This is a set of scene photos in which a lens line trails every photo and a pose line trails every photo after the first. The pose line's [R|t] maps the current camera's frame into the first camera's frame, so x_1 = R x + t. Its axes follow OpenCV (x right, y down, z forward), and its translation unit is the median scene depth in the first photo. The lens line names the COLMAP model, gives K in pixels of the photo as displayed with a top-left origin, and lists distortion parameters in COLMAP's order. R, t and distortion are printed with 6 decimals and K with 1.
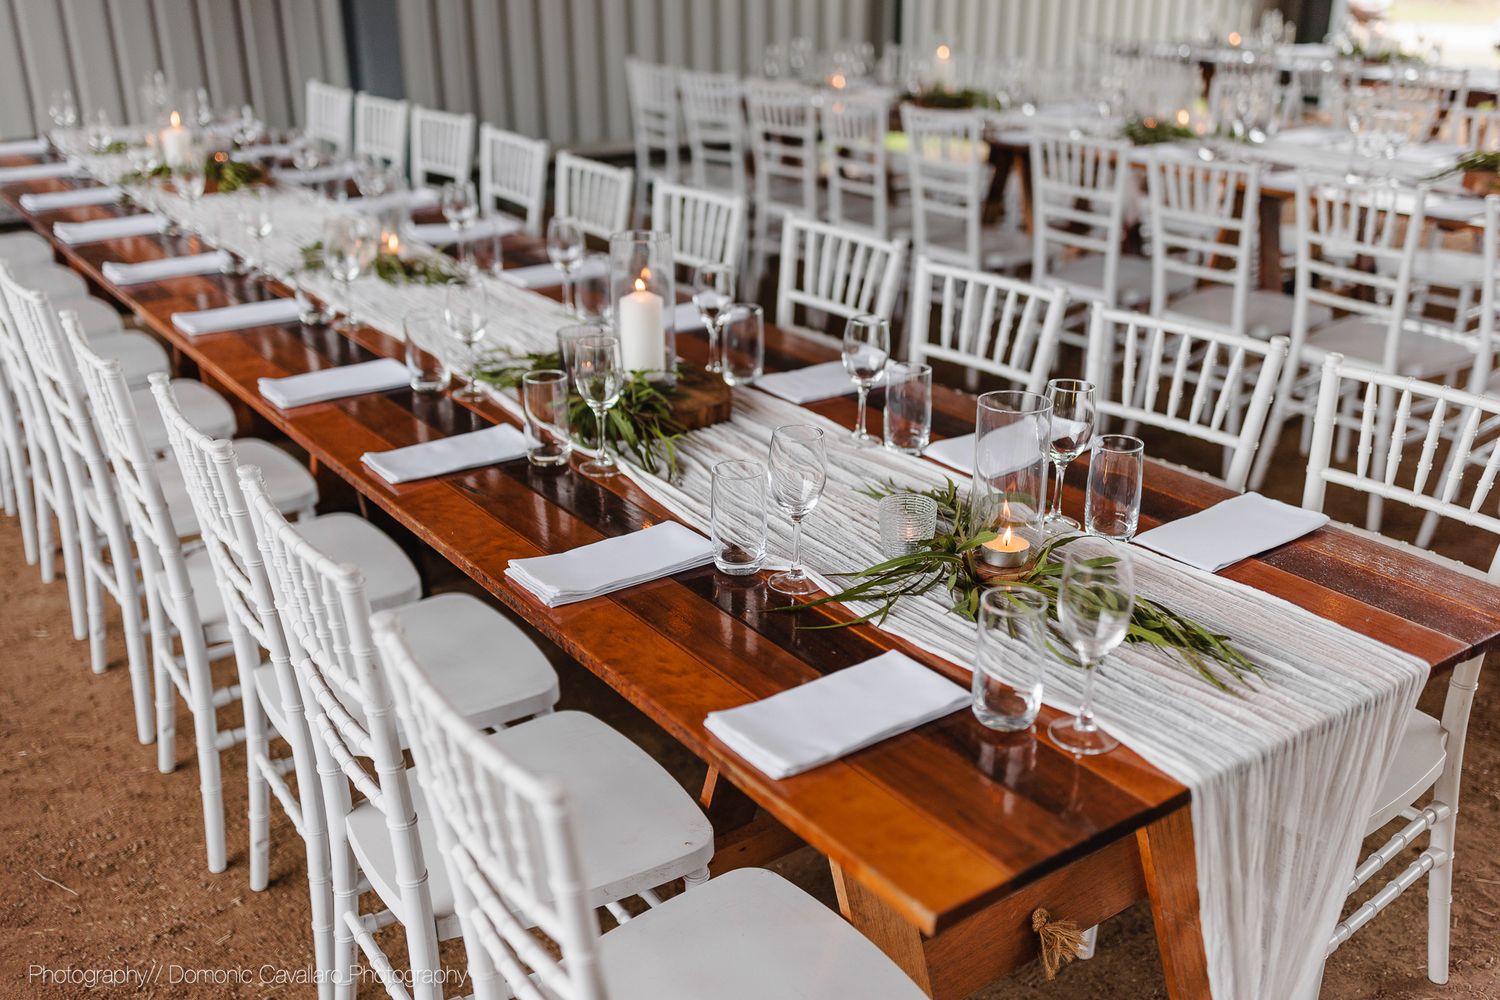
lens RADIAL K [[1414.0, 0, 744.1], [0, 1414.0, 490.9], [0, 0, 1]] dist [0.019976, -0.027750]
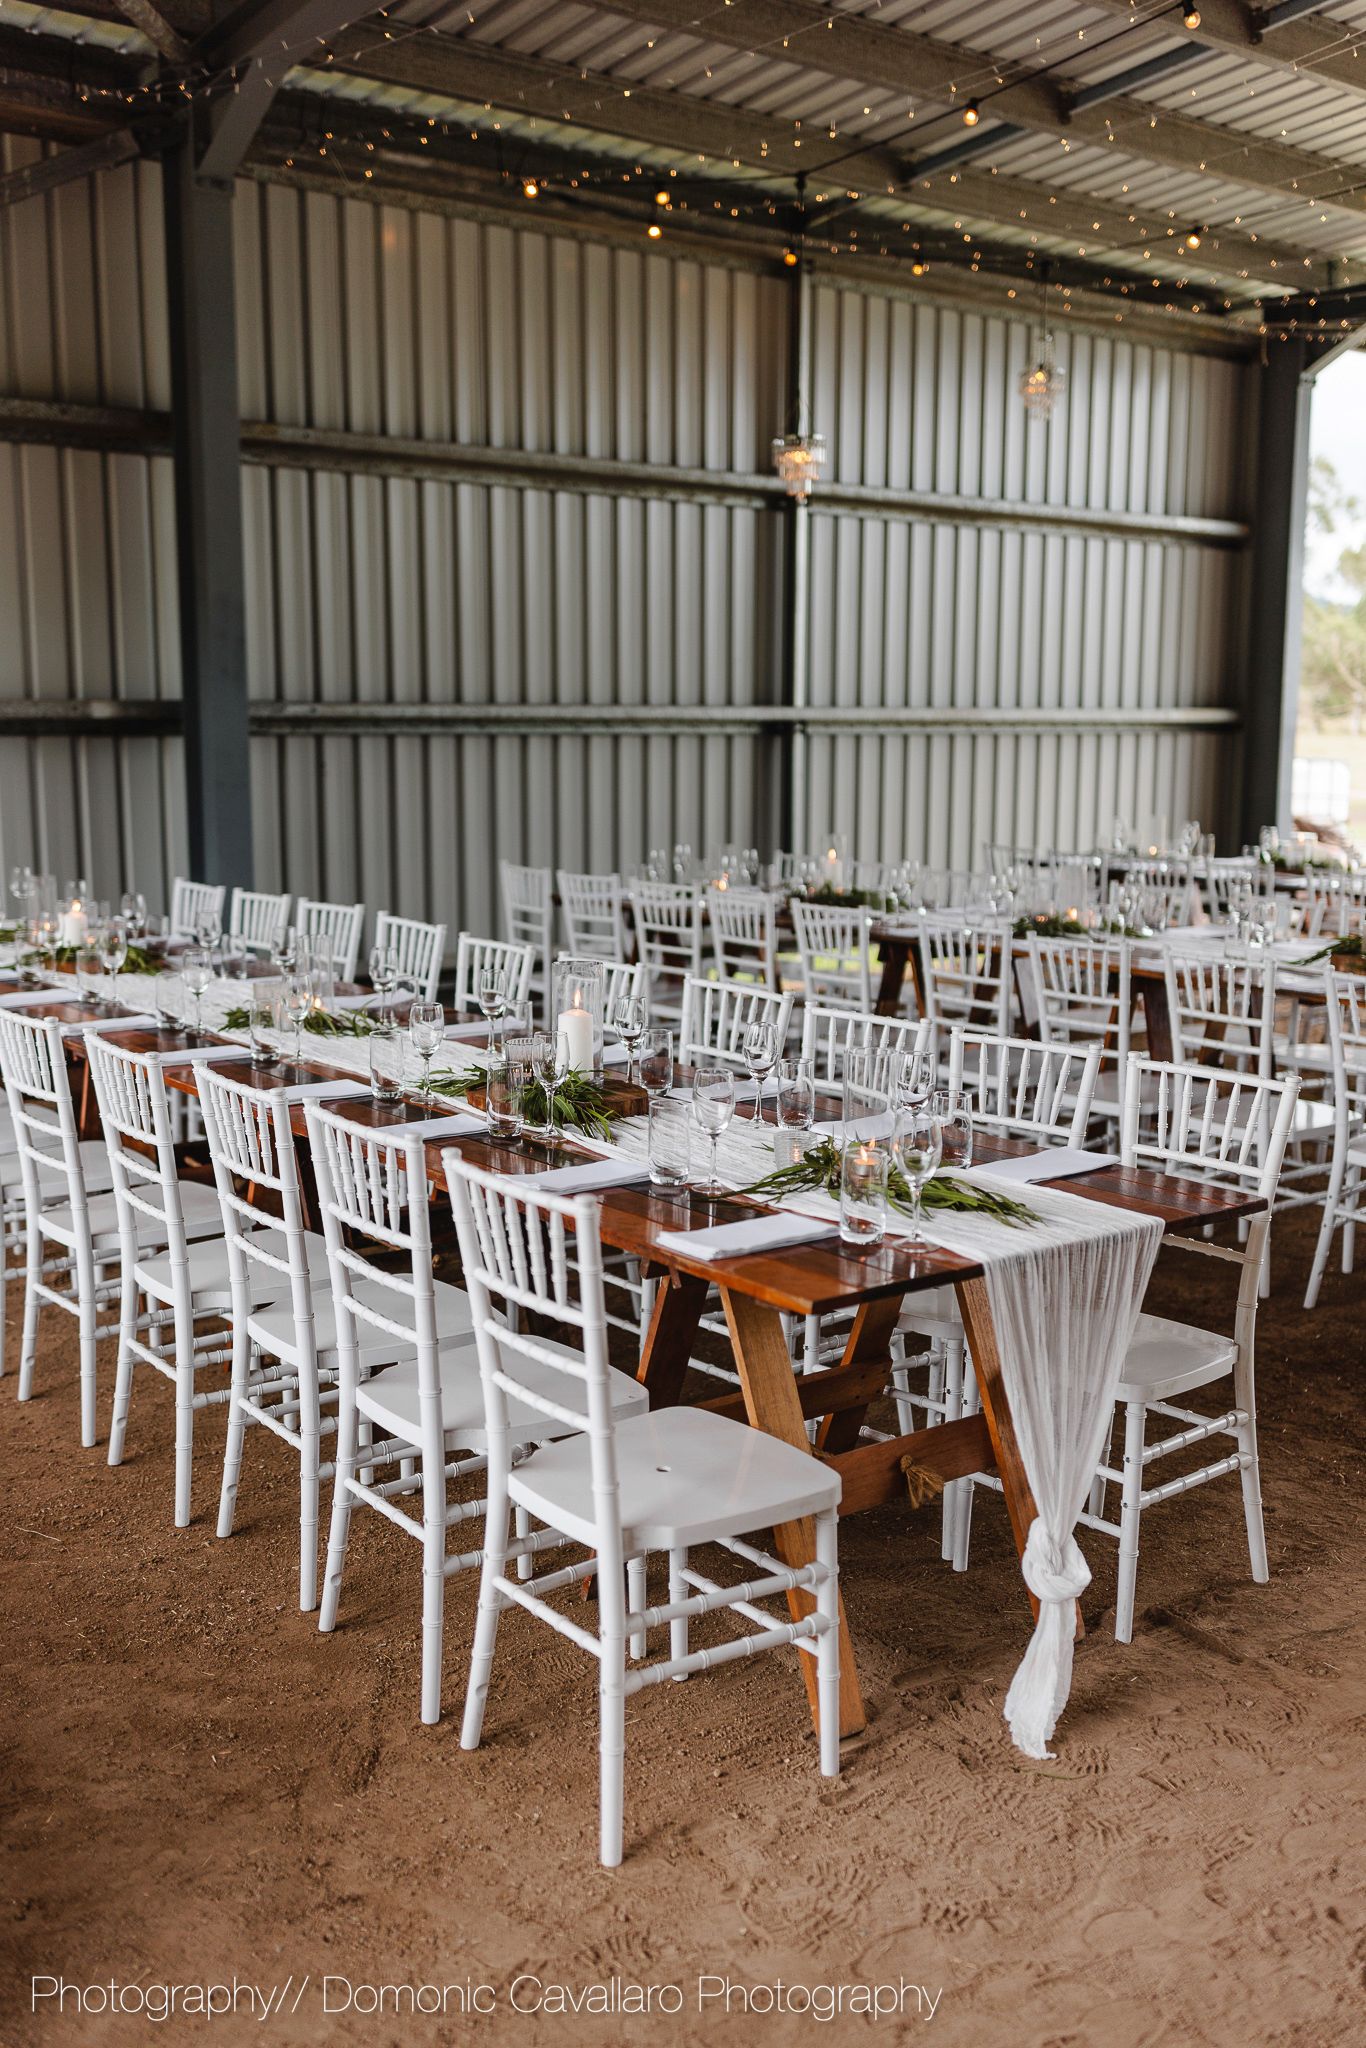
lens RADIAL K [[1930.6, 0, 681.5], [0, 1930.6, 1005.1], [0, 0, 1]] dist [0.019976, -0.027750]
pose [[0.998895, 0.001649, 0.046975, -0.045243], [0.009534, 0.971504, -0.236832, 0.191209], [-0.046026, 0.237018, 0.970414, -0.467761]]
